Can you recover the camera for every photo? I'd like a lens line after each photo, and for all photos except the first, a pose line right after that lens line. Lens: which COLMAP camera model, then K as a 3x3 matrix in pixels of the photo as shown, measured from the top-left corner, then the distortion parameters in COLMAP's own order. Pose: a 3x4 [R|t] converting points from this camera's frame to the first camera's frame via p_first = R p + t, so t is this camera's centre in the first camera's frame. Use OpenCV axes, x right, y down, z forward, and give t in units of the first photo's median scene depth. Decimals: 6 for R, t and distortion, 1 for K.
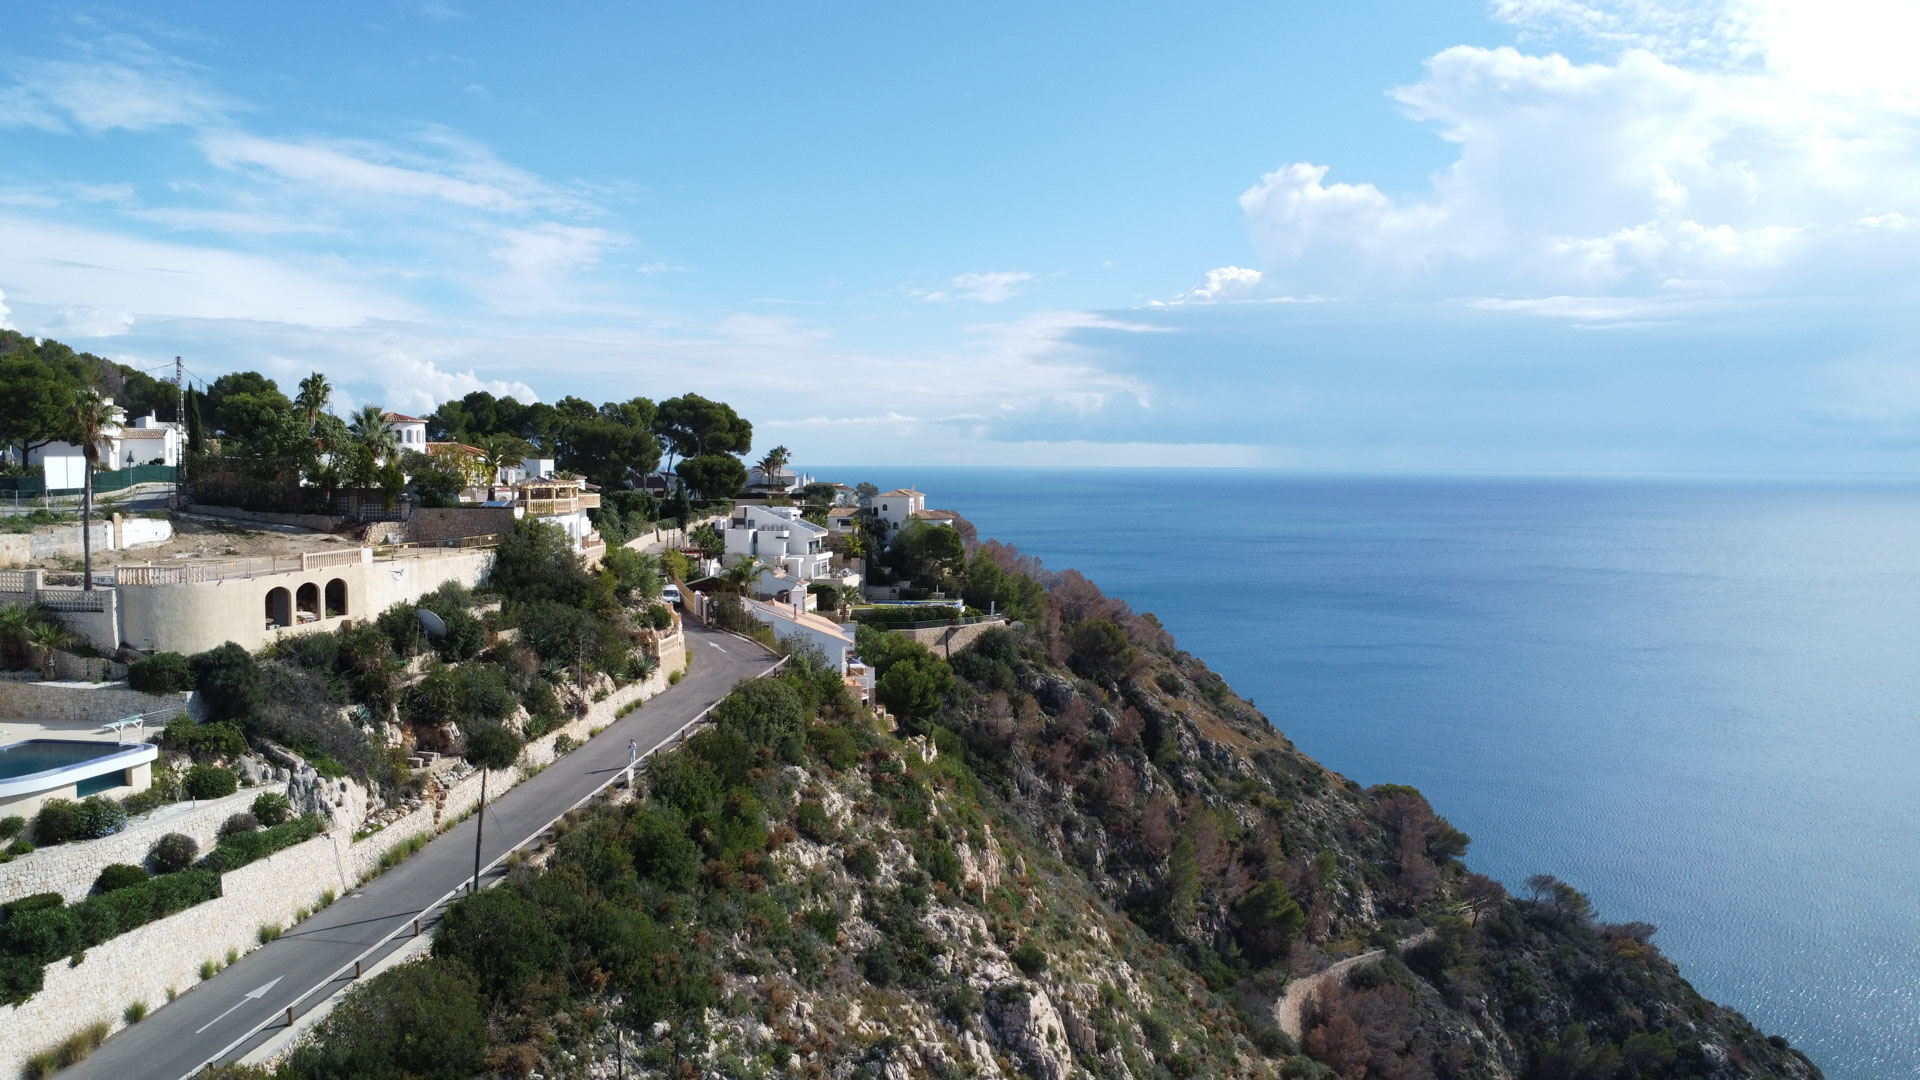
lens RADIAL K [[1407.3, 0, 965.5], [0, 1407.3, 543.3], [0, 0, 1]] dist [-0.026941, -0.010009]
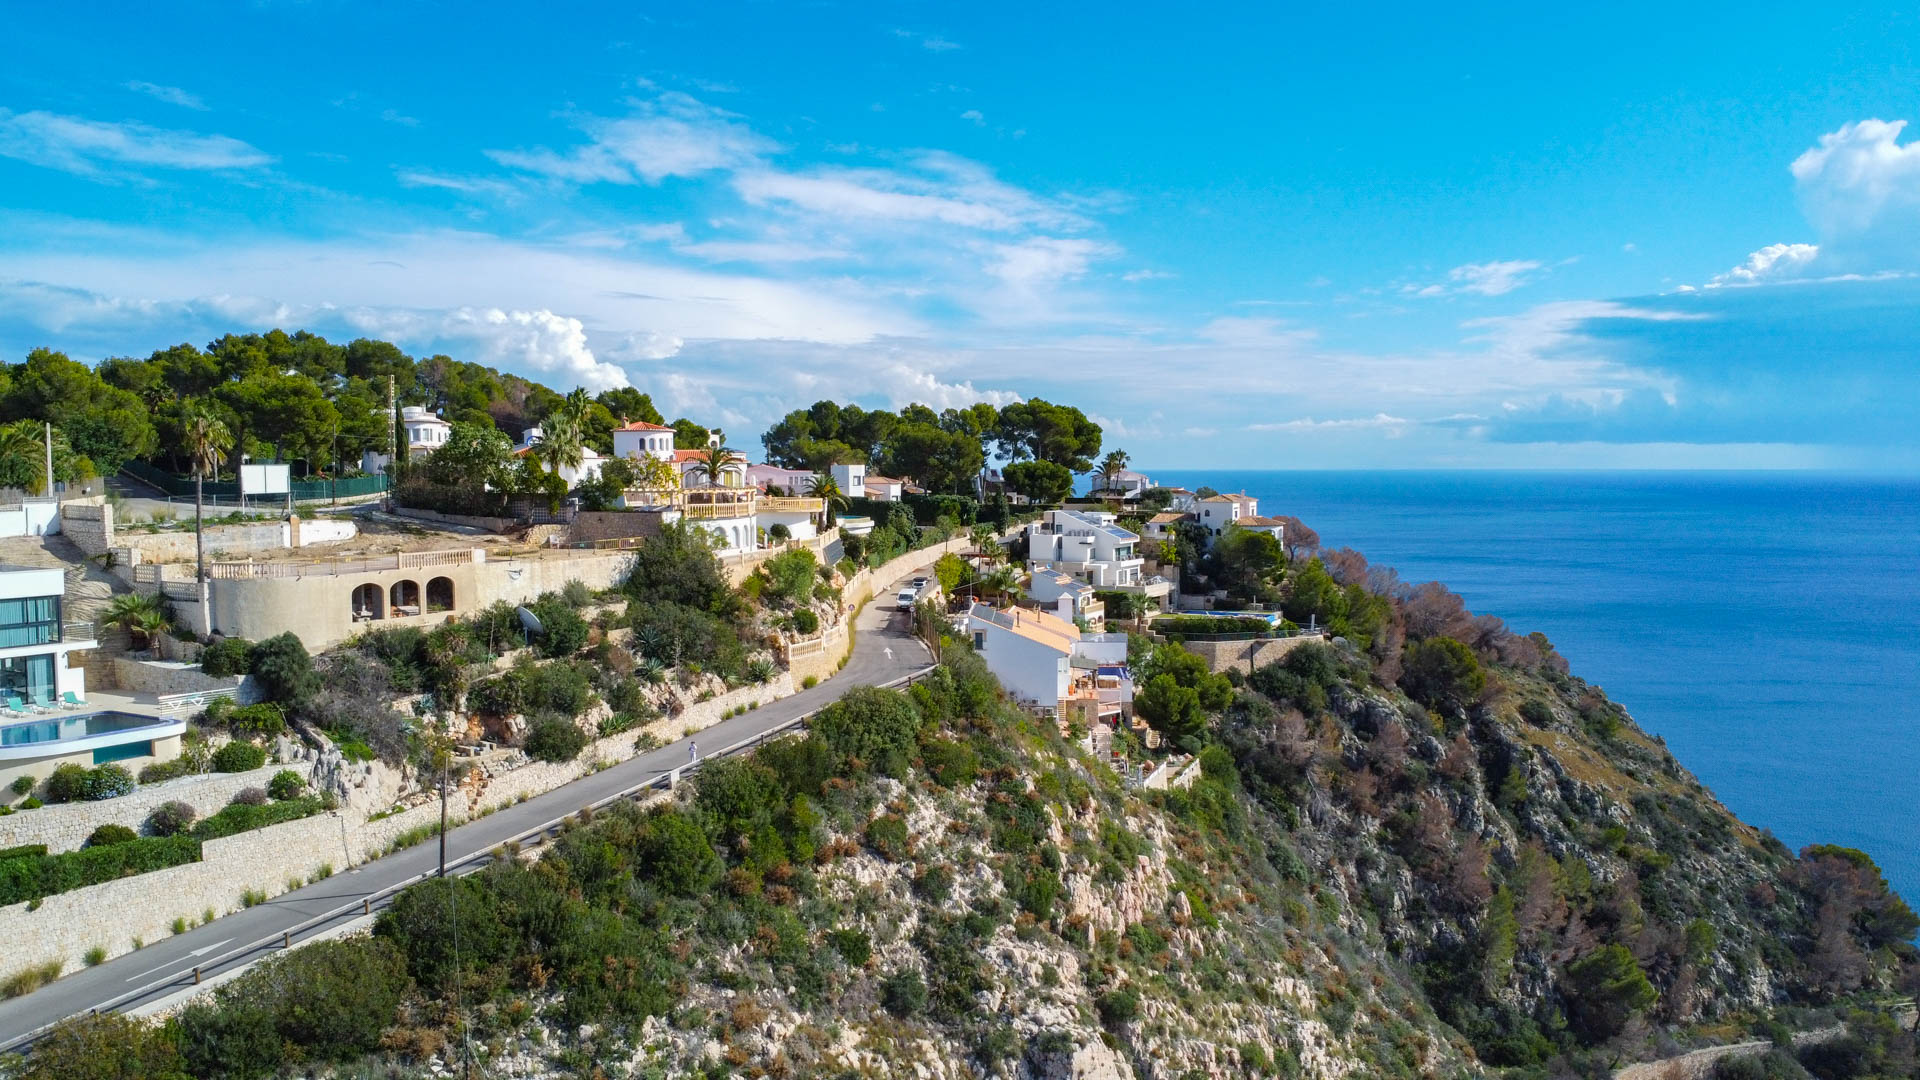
lens RADIAL K [[1407.3, 0, 958.9], [0, 1407.3, 542.3], [0, 0, 1]] dist [-0.026941, -0.010009]
pose [[0.939448, 0.012229, -0.342474, 0.119021], [-0.013572, 0.999907, -0.001526, -0.002080], [0.342424, 0.006082, 0.939526, 0.046946]]
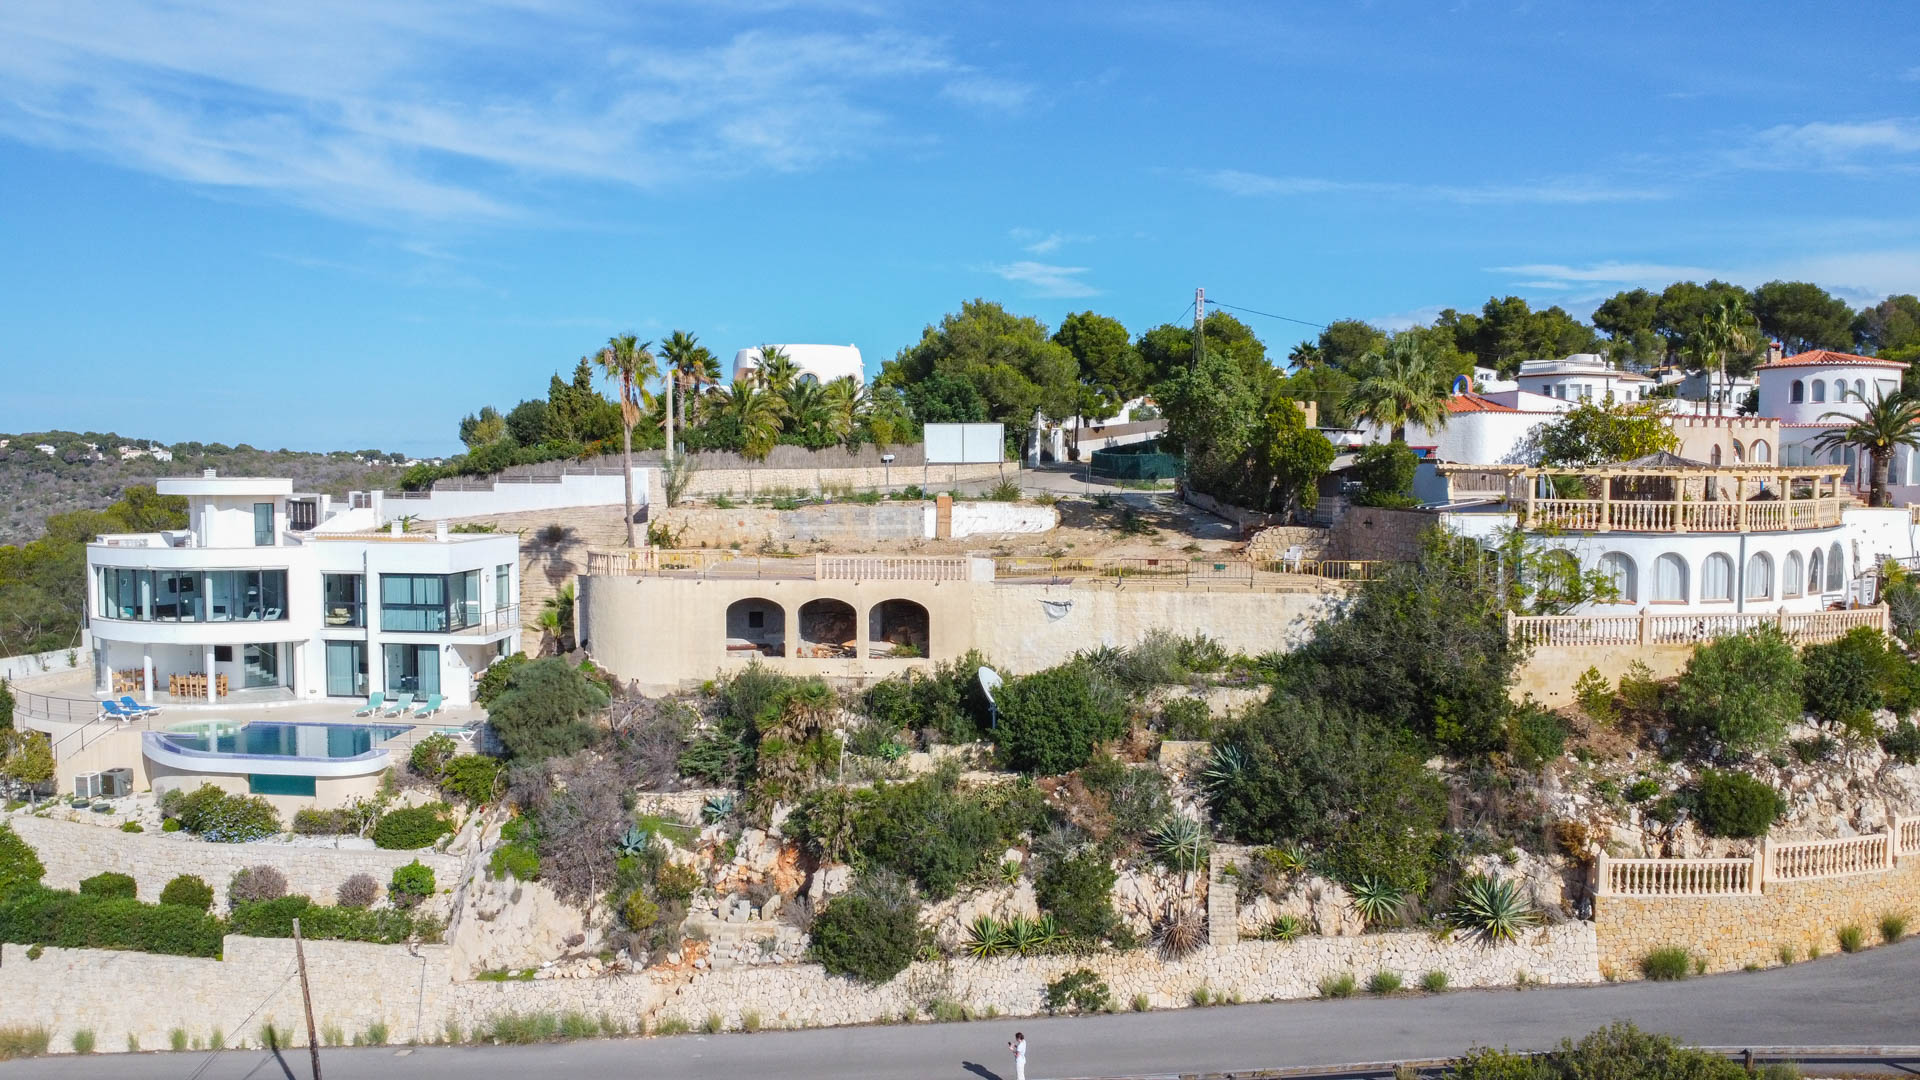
lens RADIAL K [[1407.3, 0, 953.8], [0, 1407.3, 541.7], [0, 0, 1]] dist [-0.026941, -0.010009]
pose [[0.081046, 0.052049, -0.995350, 0.077654], [-0.064145, 0.996838, 0.046904, -0.013225], [0.994644, 0.060045, 0.084128, 0.386039]]
